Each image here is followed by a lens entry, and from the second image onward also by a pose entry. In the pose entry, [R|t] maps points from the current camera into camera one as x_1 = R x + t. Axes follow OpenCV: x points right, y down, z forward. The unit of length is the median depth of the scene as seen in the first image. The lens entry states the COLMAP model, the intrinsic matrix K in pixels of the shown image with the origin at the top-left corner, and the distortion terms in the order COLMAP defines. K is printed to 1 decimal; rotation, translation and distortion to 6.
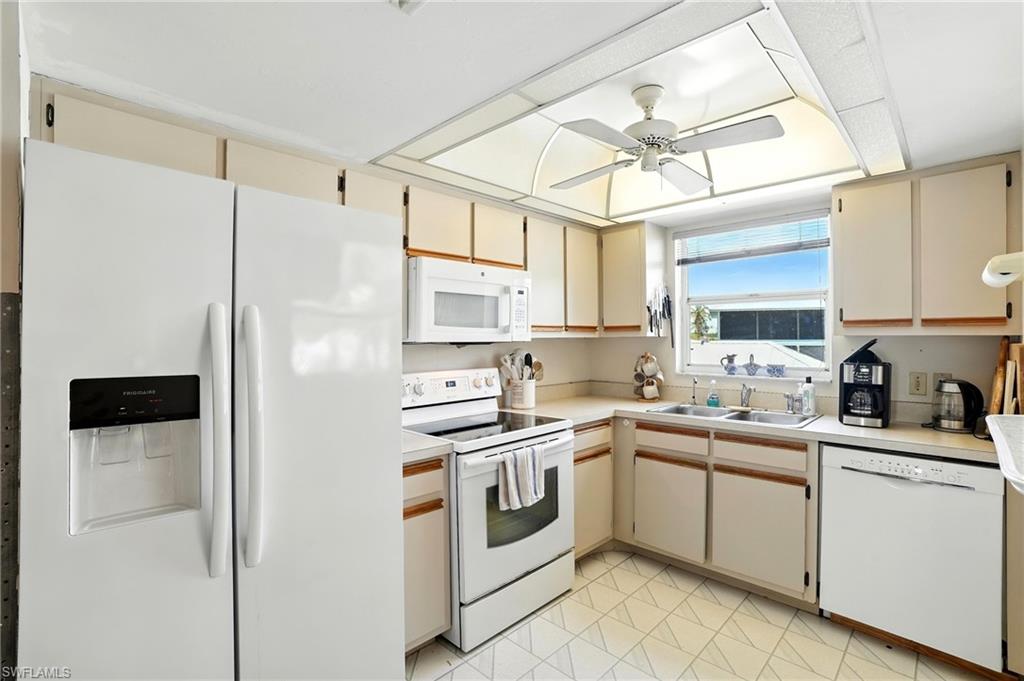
lens RADIAL K [[476.4, 0, 504.8], [0, 476.4, 338.4], [0, 0, 1]] dist [-0.017573, 0.001354]
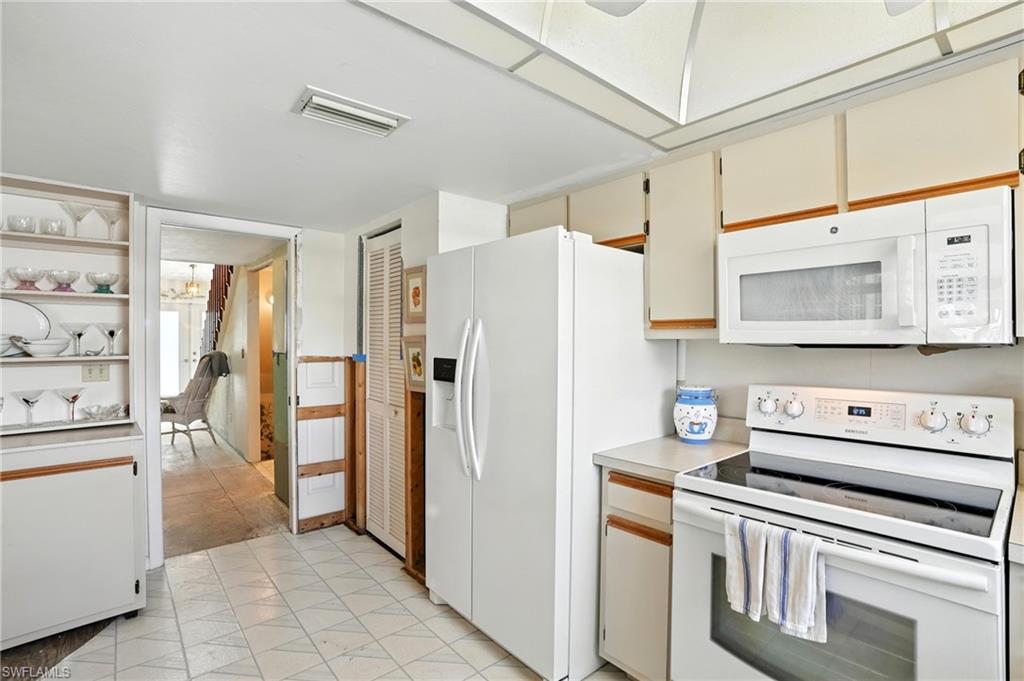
lens RADIAL K [[476.4, 0, 505.4], [0, 476.4, 340.7], [0, 0, 1]] dist [-0.017573, 0.001354]
pose [[-0.080631, 0.010473, -0.996689, 0.583355], [0.008444, 0.999916, 0.009824, -0.006435], [0.996708, -0.007624, -0.080713, 0.647078]]
